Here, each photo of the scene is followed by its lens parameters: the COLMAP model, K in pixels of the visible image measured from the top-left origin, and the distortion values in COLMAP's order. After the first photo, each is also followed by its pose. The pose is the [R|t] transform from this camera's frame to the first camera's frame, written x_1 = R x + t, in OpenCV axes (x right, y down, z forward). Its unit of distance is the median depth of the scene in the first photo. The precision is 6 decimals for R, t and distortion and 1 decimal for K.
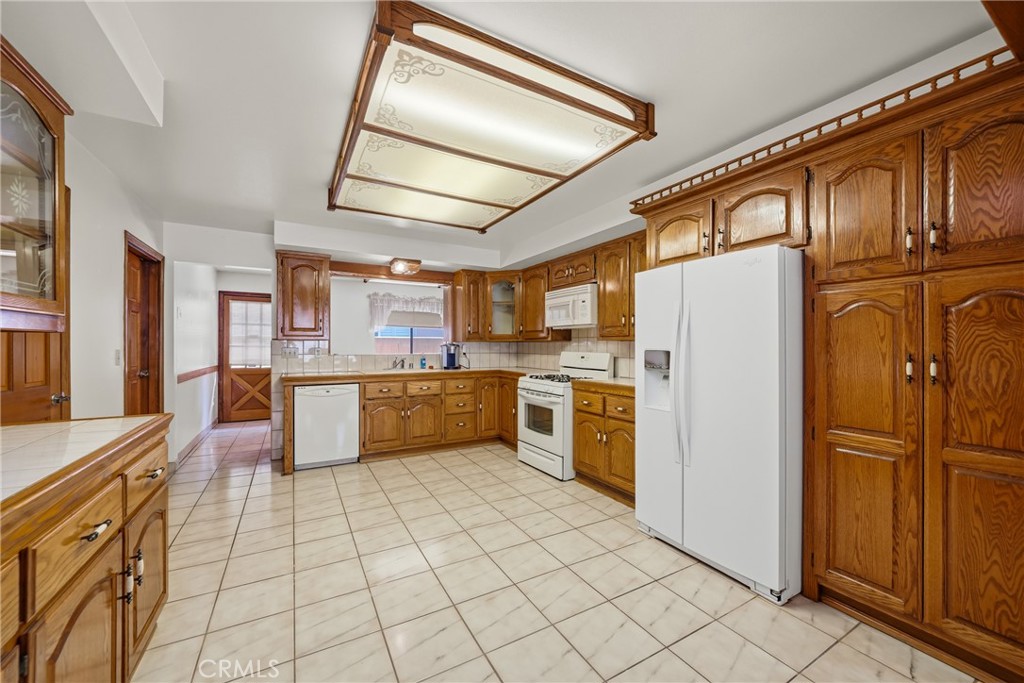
lens RADIAL K [[386.9, 0, 505.0], [0, 386.9, 343.7], [0, 0, 1]] dist [-0.001866, -0.000014]
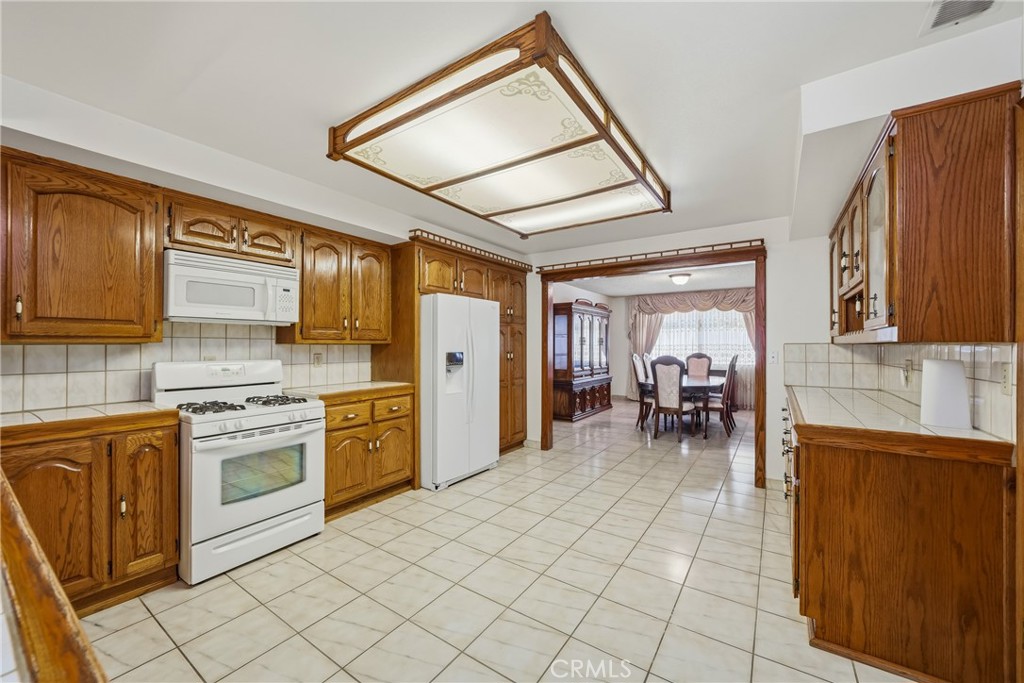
lens RADIAL K [[394.7, 0, 512.0], [0, 394.7, 341.5], [0, 0, 1]] dist [-0.016673, 0.000090]
pose [[-0.455434, 0.006022, 0.890249, -0.580940], [-0.002069, 0.999967, -0.007822, -0.006184], [-0.890267, -0.005404, -0.455407, 0.853382]]
